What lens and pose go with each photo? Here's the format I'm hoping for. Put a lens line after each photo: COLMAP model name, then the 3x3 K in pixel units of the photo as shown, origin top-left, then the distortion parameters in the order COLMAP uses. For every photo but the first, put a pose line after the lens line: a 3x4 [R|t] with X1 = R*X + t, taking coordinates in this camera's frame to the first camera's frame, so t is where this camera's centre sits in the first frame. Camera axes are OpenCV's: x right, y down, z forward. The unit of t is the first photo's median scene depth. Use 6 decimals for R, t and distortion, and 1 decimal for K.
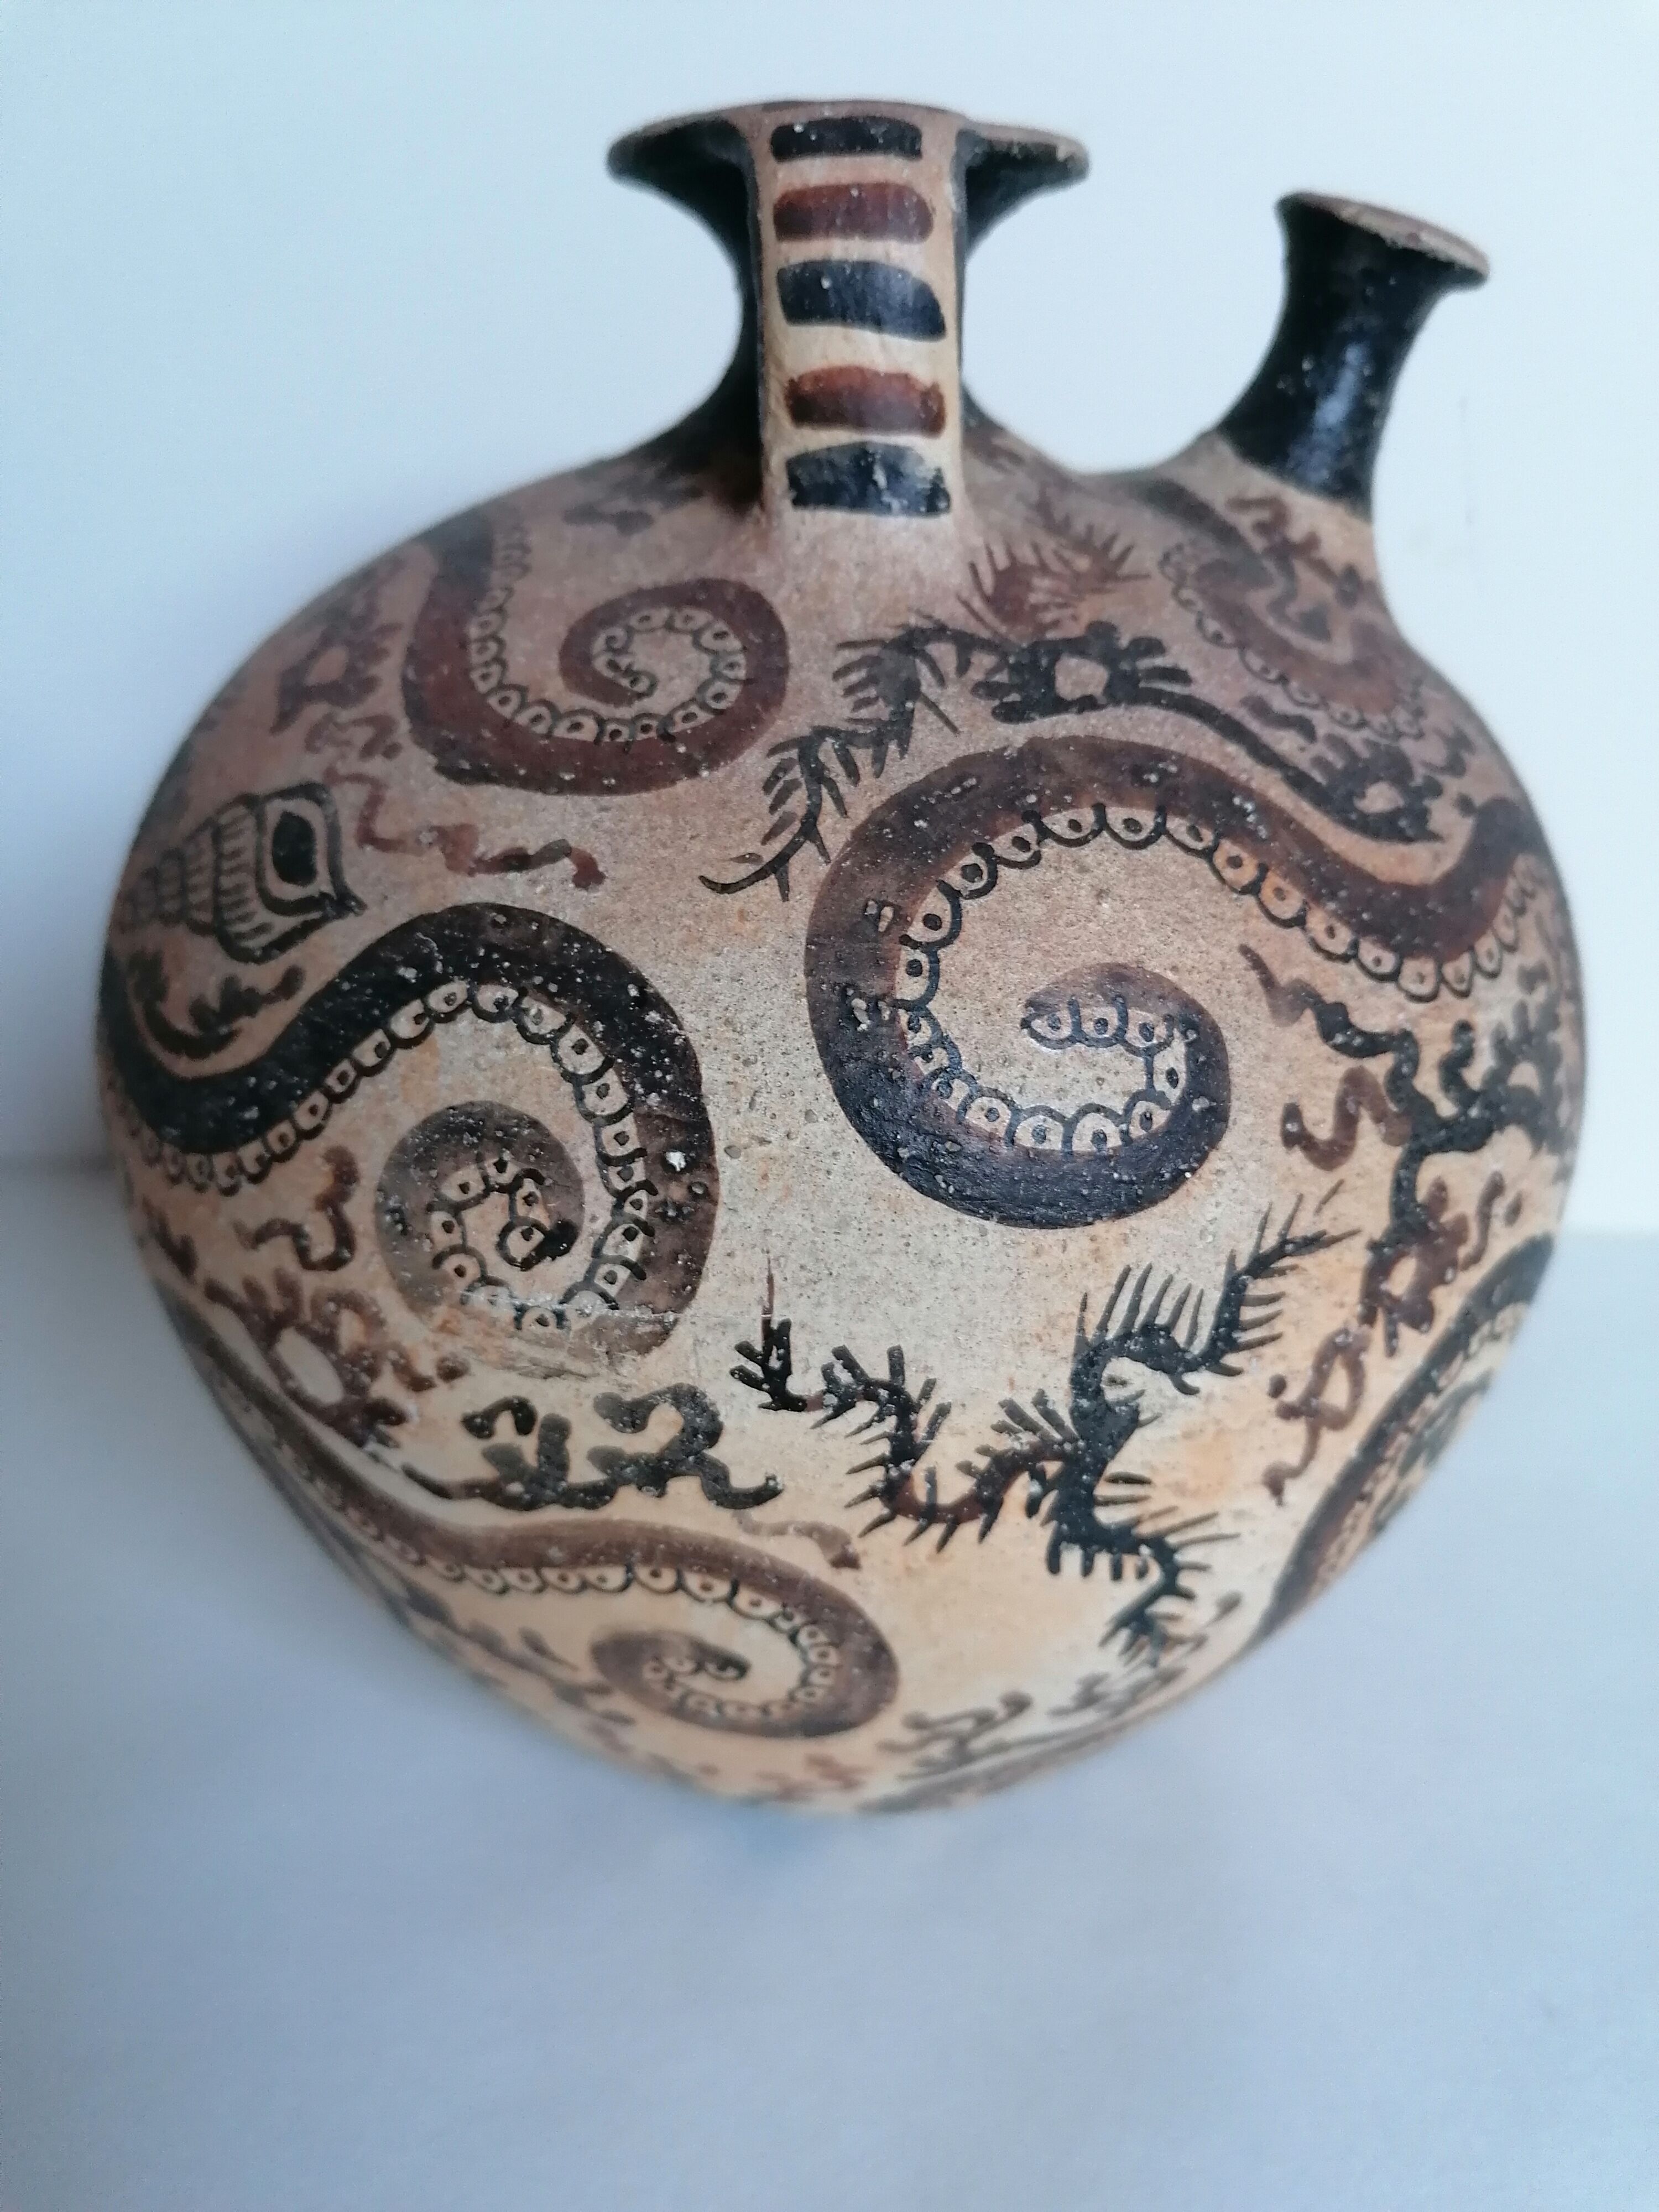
lens RADIAL K [[1744.0, 0, 829.5], [0, 1744.0, 1106.0], [0, 0, 1]] dist [0.061443, -0.123974]
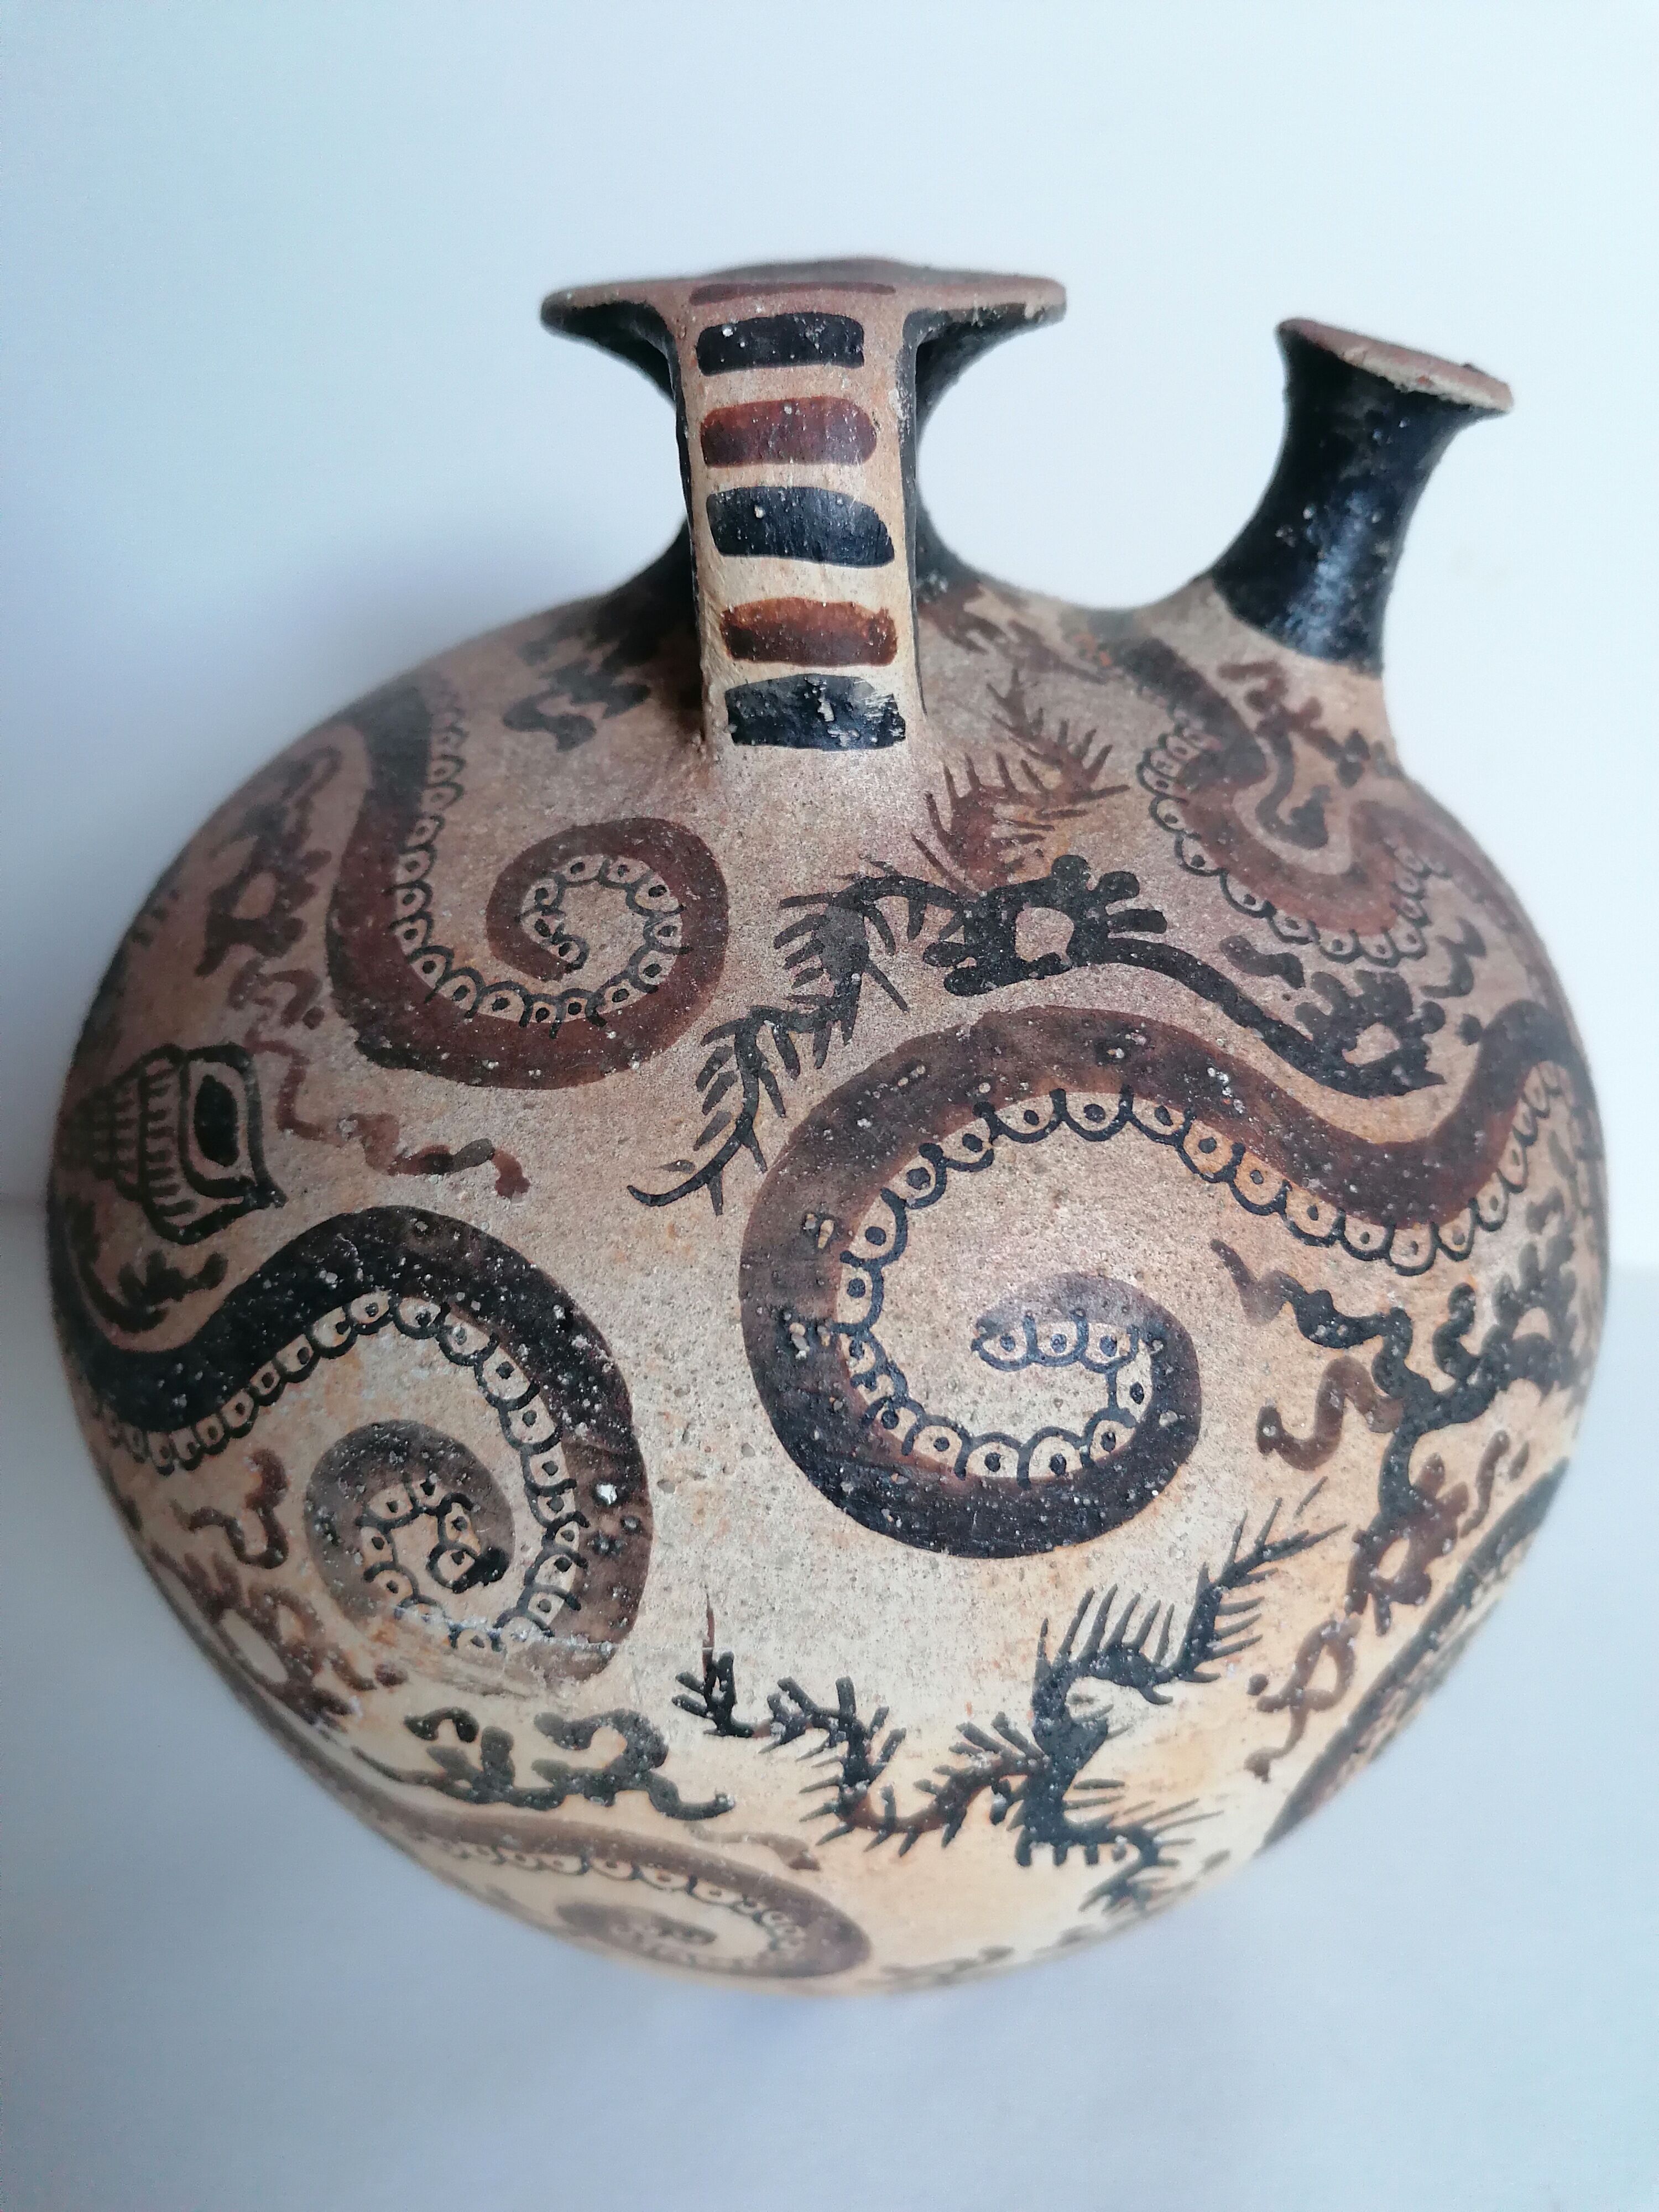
lens RADIAL K [[1744.0, 0, 829.5], [0, 1744.0, 1106.0], [0, 0, 1]] dist [0.061443, -0.123974]
pose [[0.999123, -0.013175, -0.039738, 0.067709], [0.015864, 0.997550, 0.068136, -0.223898], [0.038743, -0.068706, 0.996884, 0.068532]]
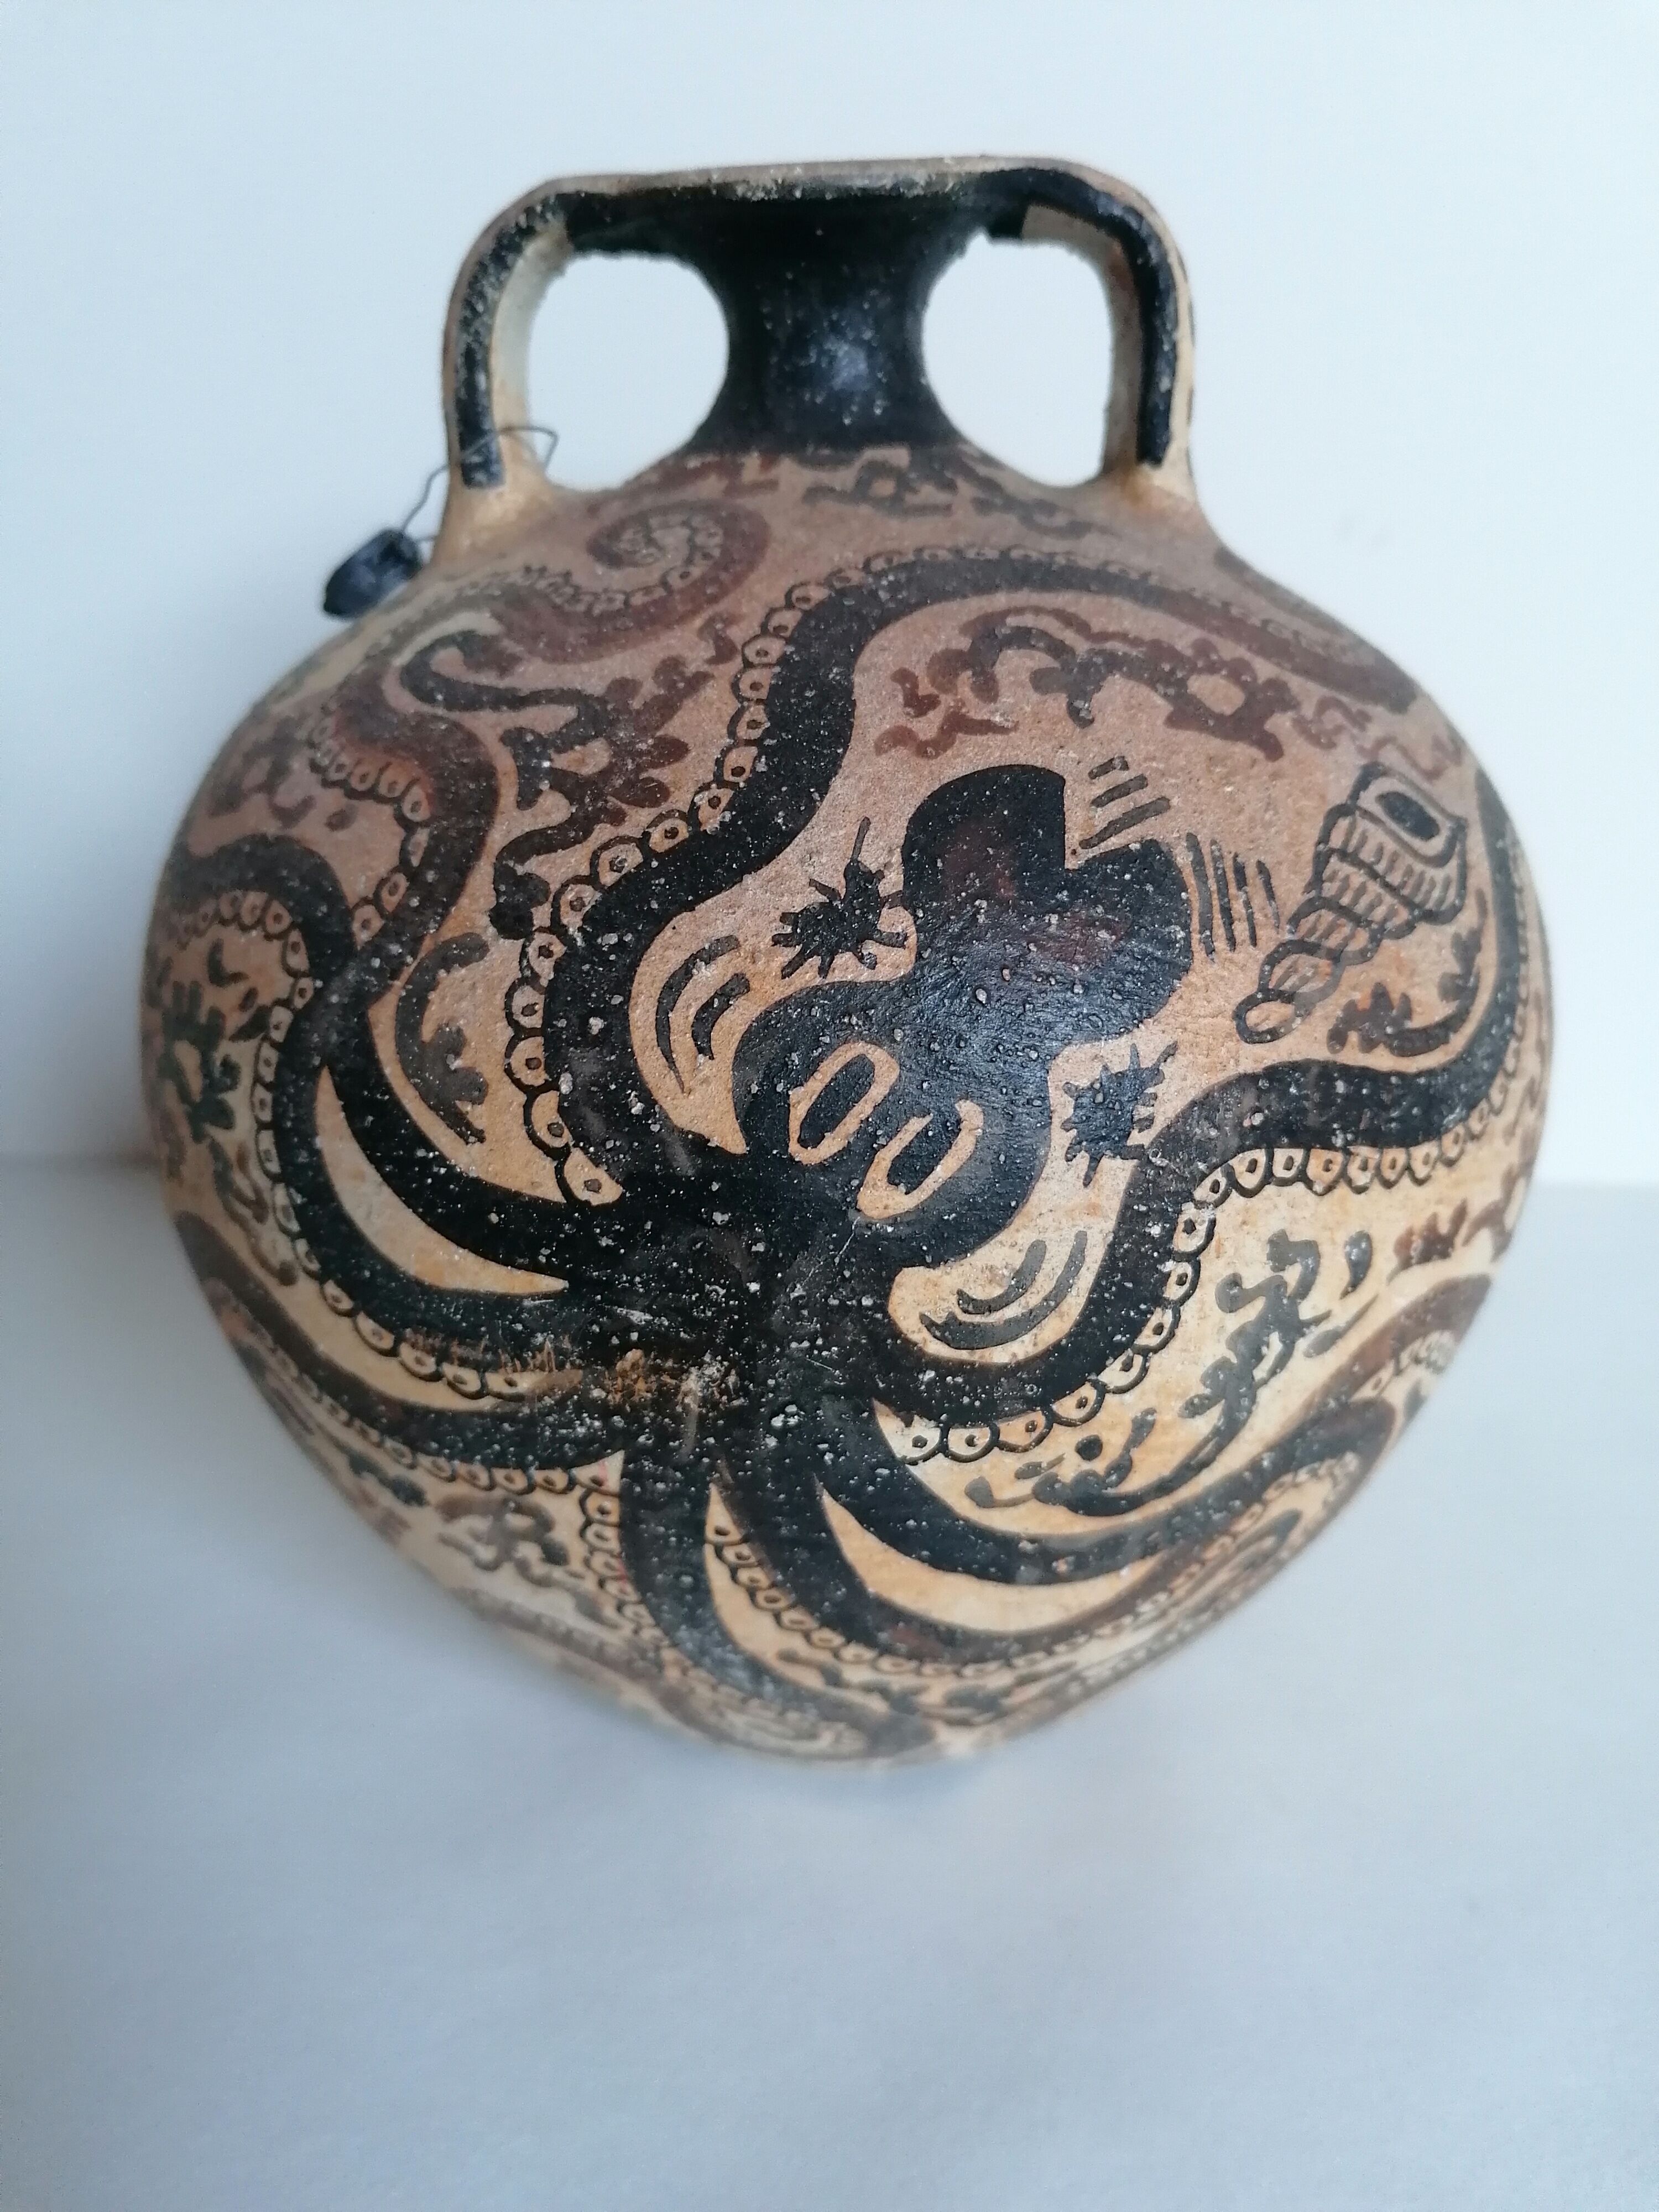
lens RADIAL K [[1744.0, 0, 829.5], [0, 1744.0, 1106.0], [0, 0, 1]] dist [0.061443, -0.123974]
pose [[0.004872, -0.397664, 0.917518, -1.459025], [0.431595, 0.828507, 0.356794, -0.572614], [-0.902054, 0.394258, 0.175666, 1.261498]]
